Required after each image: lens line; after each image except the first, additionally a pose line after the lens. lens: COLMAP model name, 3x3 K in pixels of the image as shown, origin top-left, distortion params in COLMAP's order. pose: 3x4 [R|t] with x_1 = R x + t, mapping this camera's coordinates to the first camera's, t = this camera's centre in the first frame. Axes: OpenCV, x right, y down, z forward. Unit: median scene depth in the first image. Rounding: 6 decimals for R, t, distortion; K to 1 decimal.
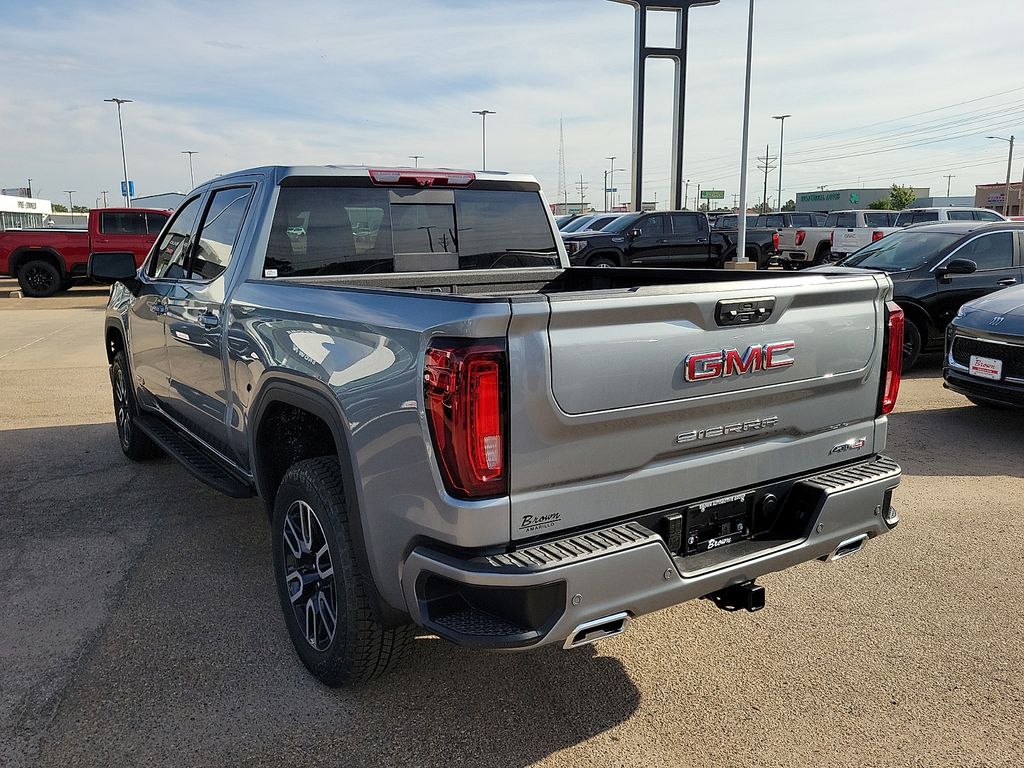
lens RADIAL K [[836.7, 0, 490.7], [0, 836.7, 396.7], [0, 0, 1]] dist [0.056794, -0.035950]
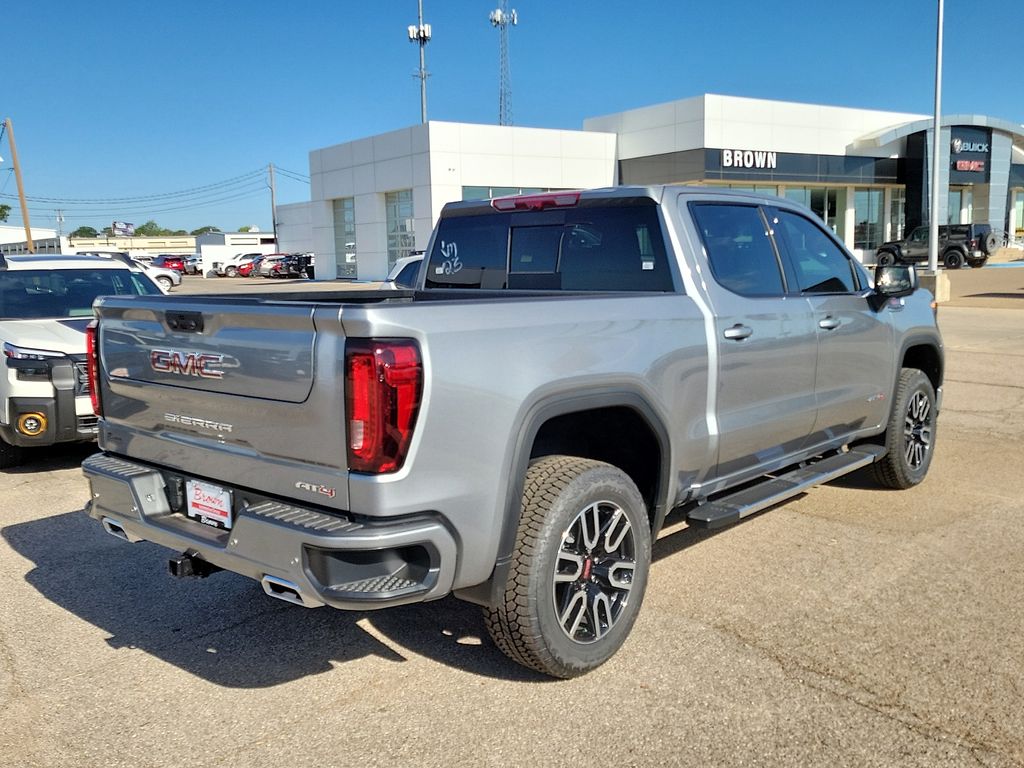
lens RADIAL K [[935.1, 0, 492.0], [0, 935.1, 376.1], [0, 0, 1]] dist [0.046748, 0.000000]
pose [[0.265971, 0.124488, -0.955909, 1.192718], [-0.173222, 0.981657, 0.079644, -0.145962], [0.948290, 0.144402, 0.282656, 0.729333]]
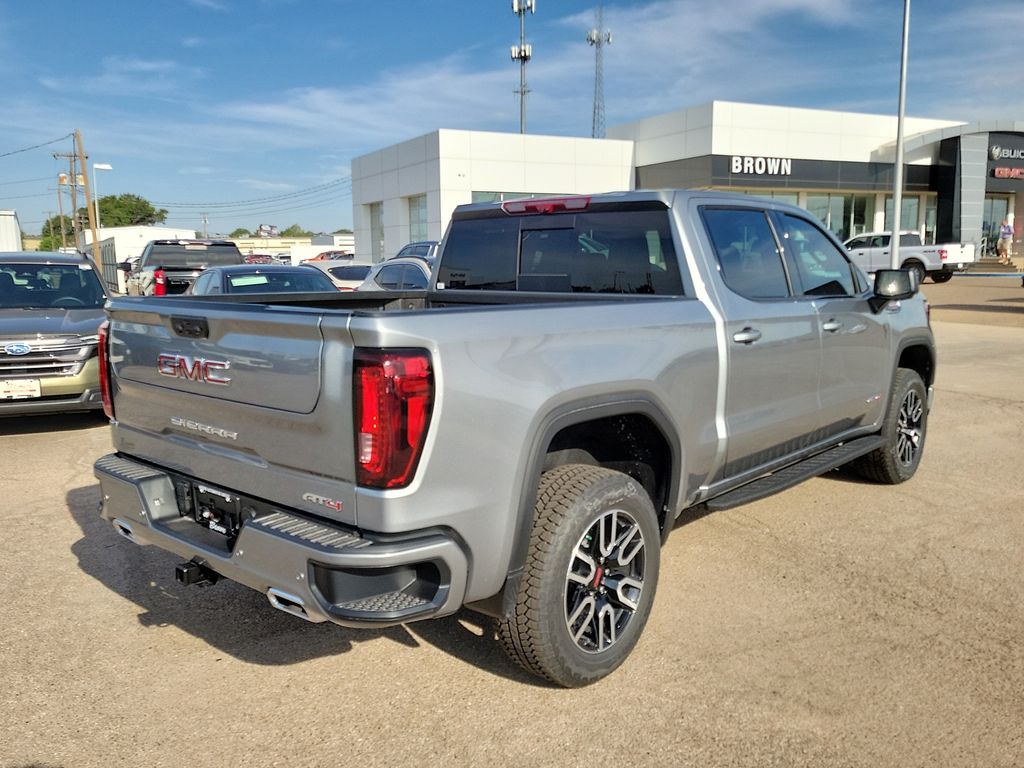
lens RADIAL K [[842.7, 0, 497.0], [0, 842.7, 370.8], [0, 0, 1]] dist [0.052566, -0.055391]
pose [[0.265470, 0.137459, -0.954270, 1.084458], [-0.180667, 0.979343, 0.090810, -0.157824], [0.947040, 0.148298, 0.284820, 0.749086]]
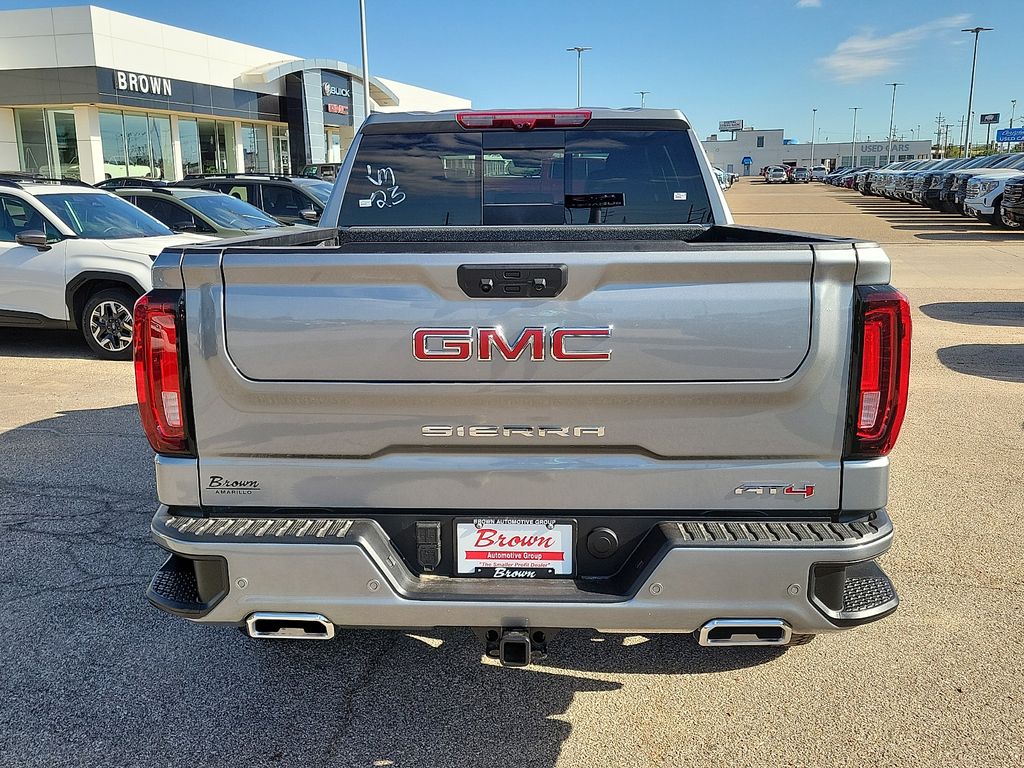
lens RADIAL K [[935.1, 0, 491.8], [0, 935.1, 375.2], [0, 0, 1]] dist [0.046748, 0.000000]
pose [[0.815473, 0.116572, -0.566935, 0.549447], [-0.110683, 0.992839, 0.044941, -0.036783], [0.568114, 0.026102, 0.822536, 0.192451]]
